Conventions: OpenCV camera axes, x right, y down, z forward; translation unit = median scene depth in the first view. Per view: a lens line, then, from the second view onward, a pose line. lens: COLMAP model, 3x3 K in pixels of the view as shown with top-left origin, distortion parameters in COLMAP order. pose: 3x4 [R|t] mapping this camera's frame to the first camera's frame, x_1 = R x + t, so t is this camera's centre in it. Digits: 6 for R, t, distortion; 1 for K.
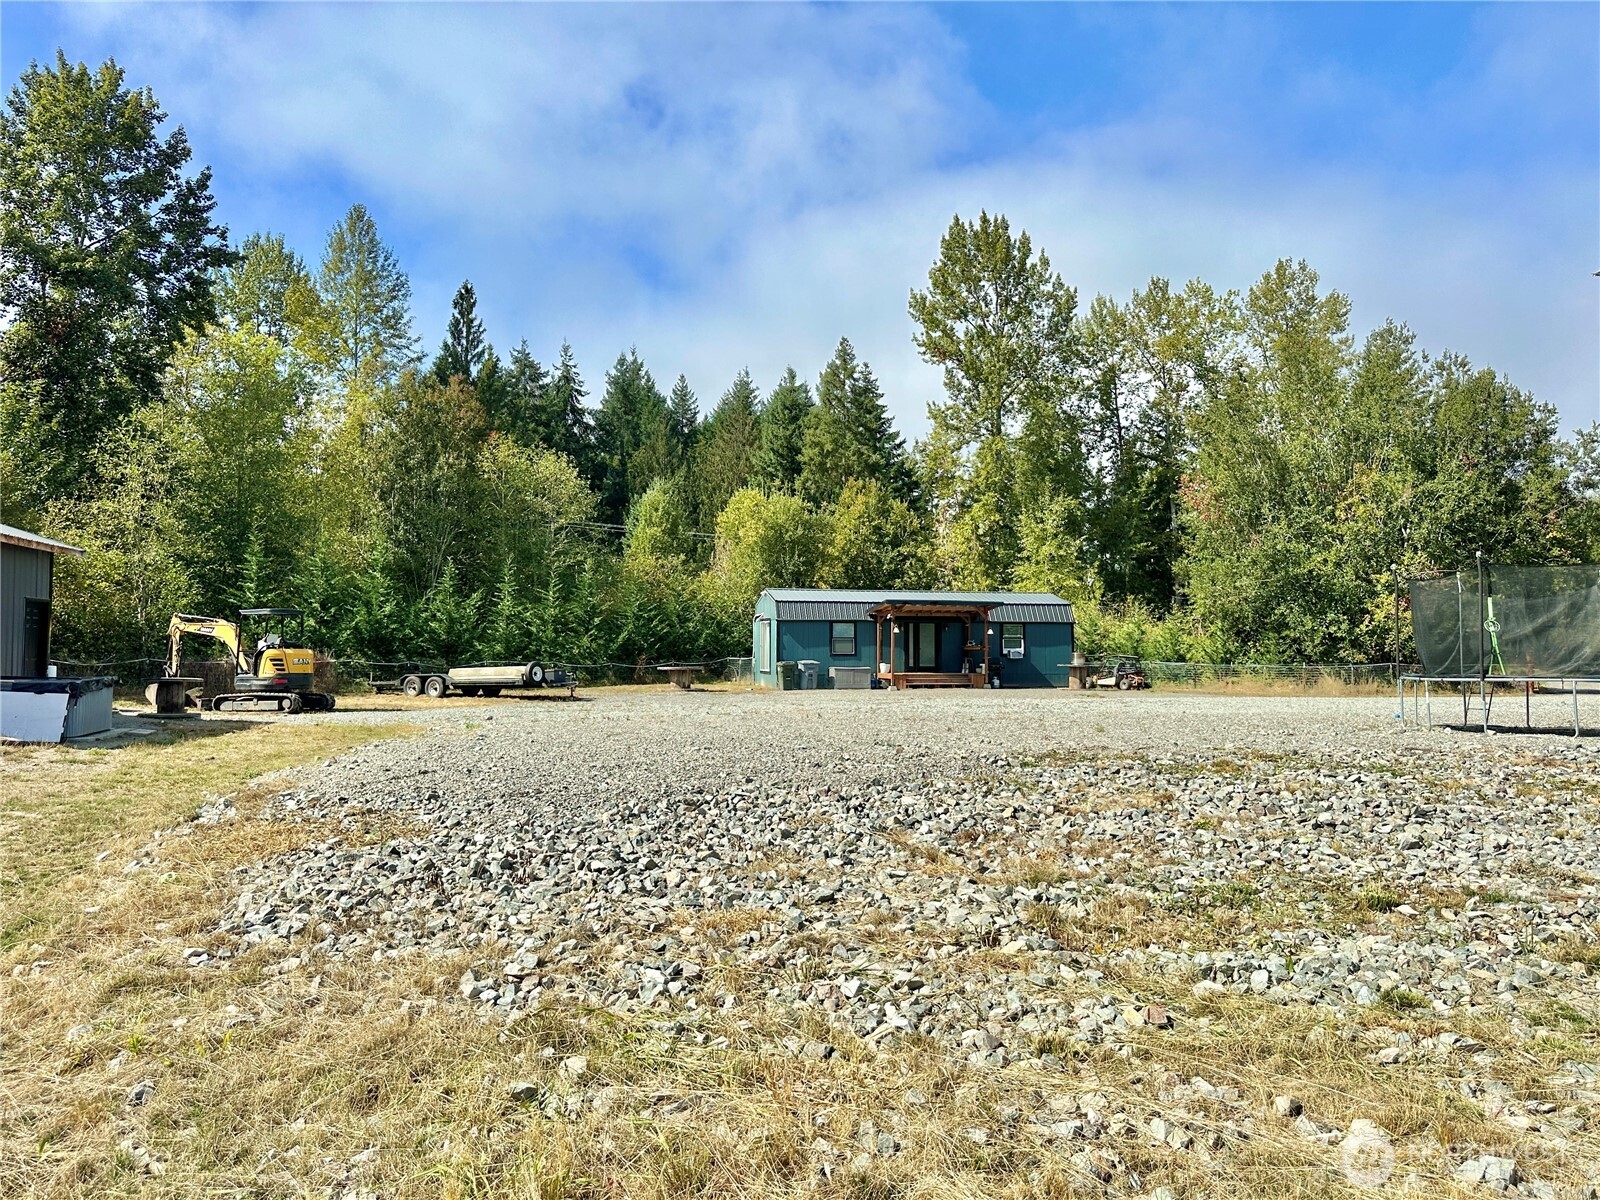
lens RADIAL K [[1114.0, 0, 800.0], [0, 1114.0, 600.0], [0, 0, 1]] dist [0.106844, -0.000293]
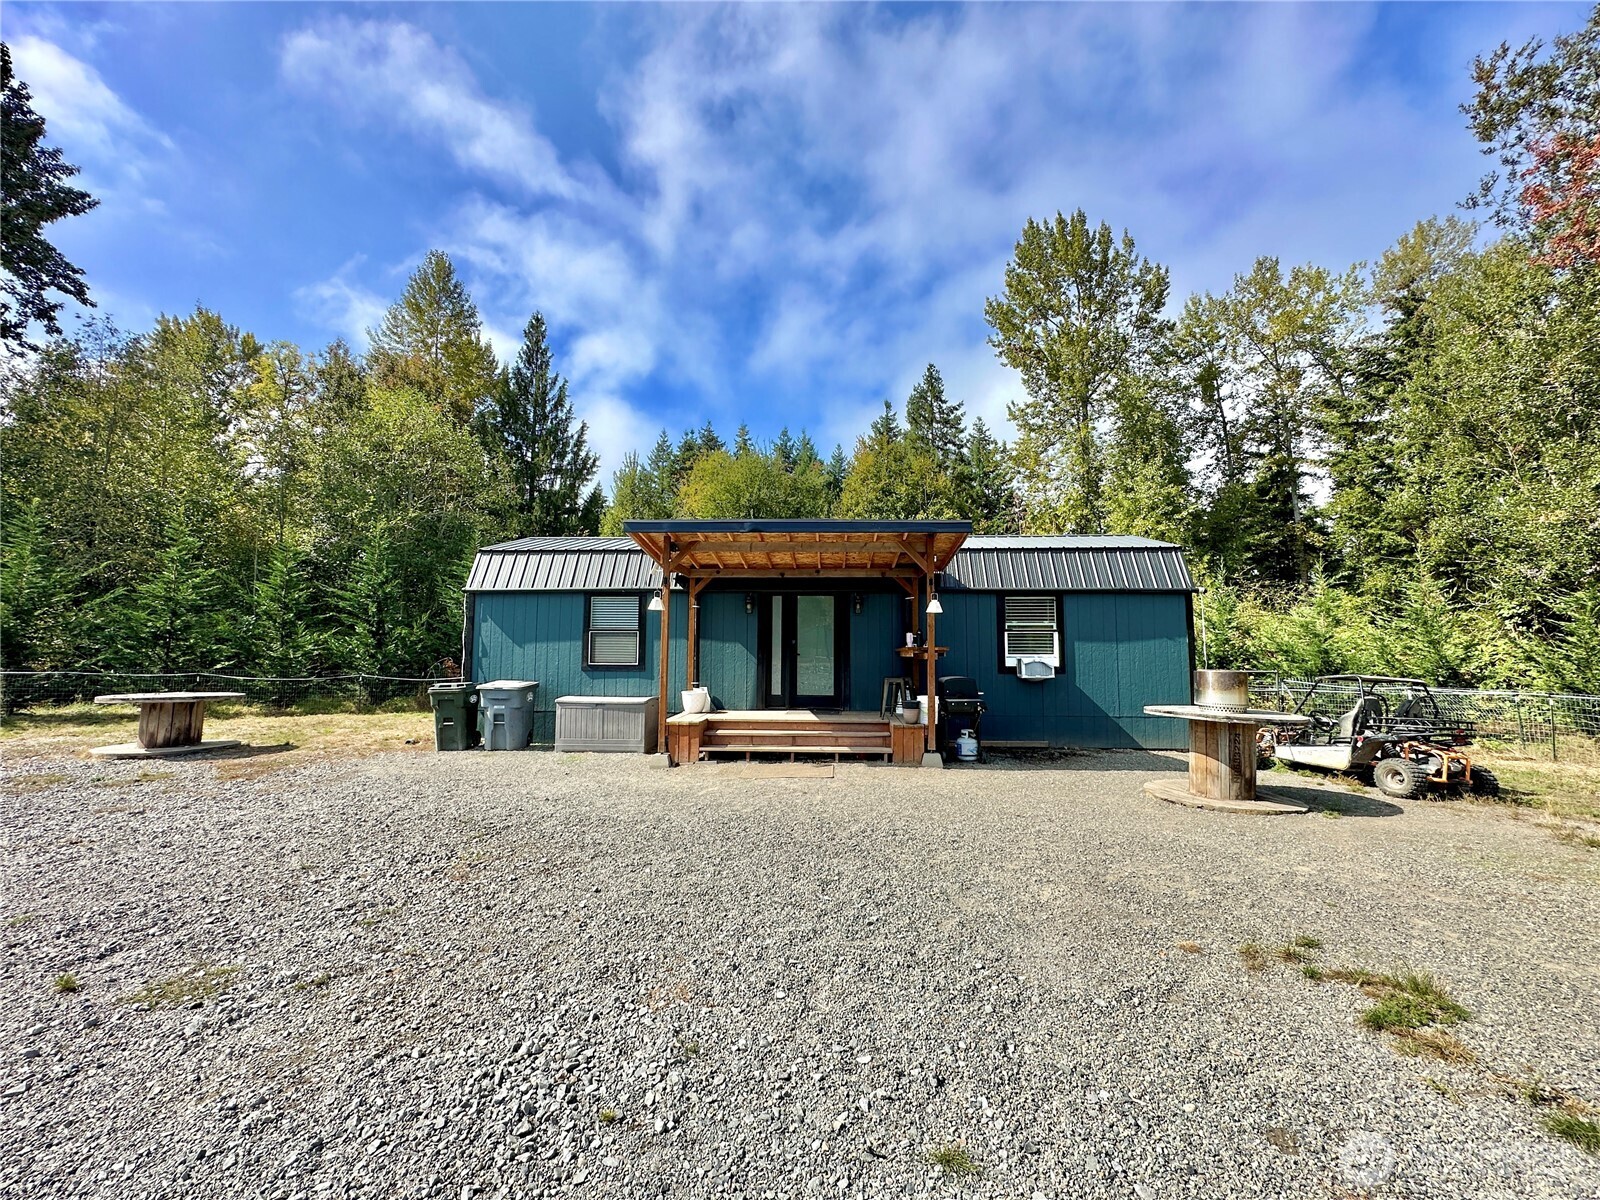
lens RADIAL K [[617.2, 0, 798.3], [0, 617.2, 592.2], [0, 0, 1]] dist [-0.000673, 0.006538]
pose [[0.952663, -0.024026, -0.303077, 0.099606], [0.010444, 0.998870, -0.046356, 0.016765], [0.303849, 0.040997, 0.951838, 0.421174]]
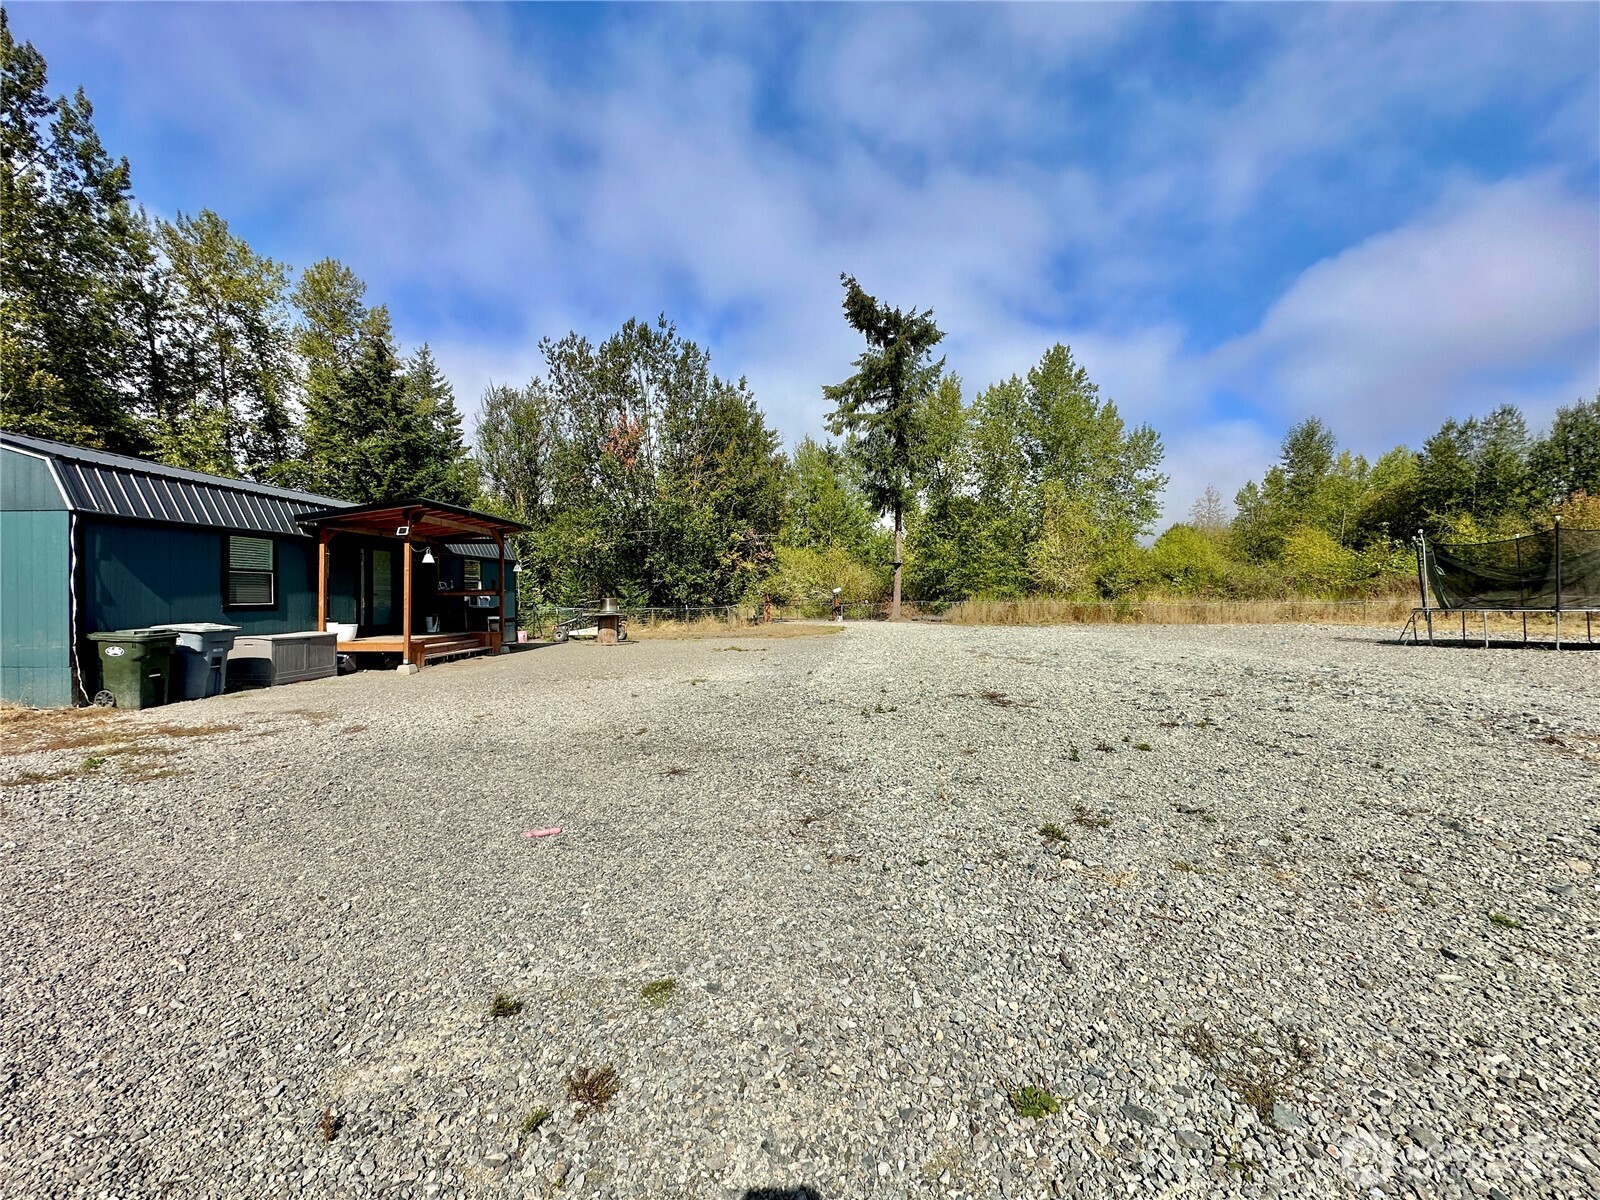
lens RADIAL K [[643.1, 0, 800.0], [0, 643.1, 600.0], [0, 0, 1]] dist [-0.000213, 0.000101]
pose [[0.282877, -0.009469, 0.959109, -0.079575], [-0.034606, 0.999199, 0.020072, 0.017673], [-0.958532, -0.038869, 0.282323, 0.382571]]
